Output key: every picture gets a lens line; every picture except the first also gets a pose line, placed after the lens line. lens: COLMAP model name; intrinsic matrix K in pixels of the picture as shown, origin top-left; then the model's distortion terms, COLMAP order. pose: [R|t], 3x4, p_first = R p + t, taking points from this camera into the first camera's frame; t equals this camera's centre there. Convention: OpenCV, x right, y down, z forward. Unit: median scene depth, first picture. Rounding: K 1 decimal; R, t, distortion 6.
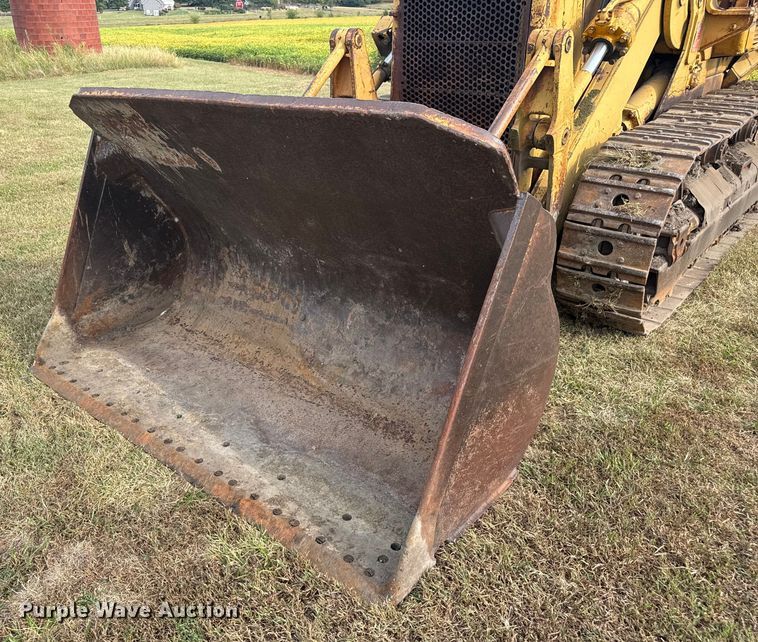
lens RADIAL K [[644.6, 0, 305.2], [0, 644.6, 346.7], [0, 0, 1]] dist [0.008430, -0.010923]
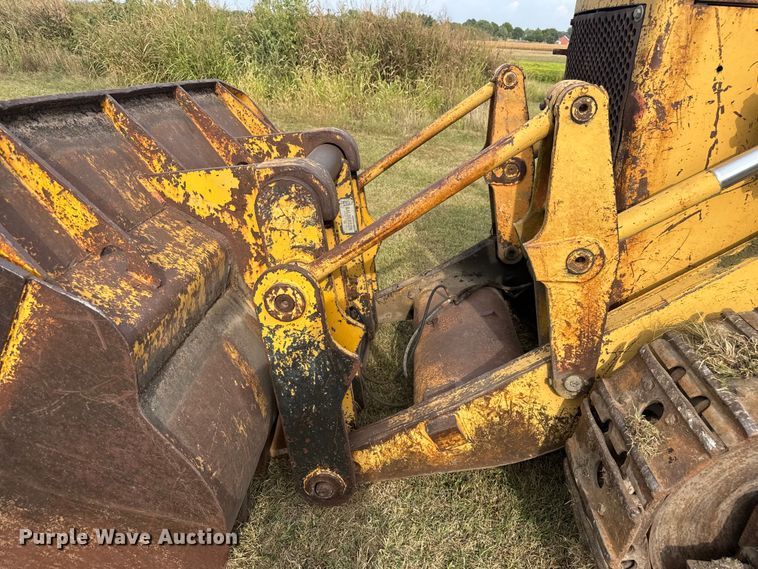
lens RADIAL K [[534.6, 0, 374.1], [0, 534.6, 284.0], [0, 0, 1]] dist [0.066644, -0.080957]
pose [[0.623639, 0.380789, -0.682697, 0.578486], [-0.432988, 0.895392, 0.103893, -0.254377], [0.650843, 0.230808, 0.723278, 0.481585]]
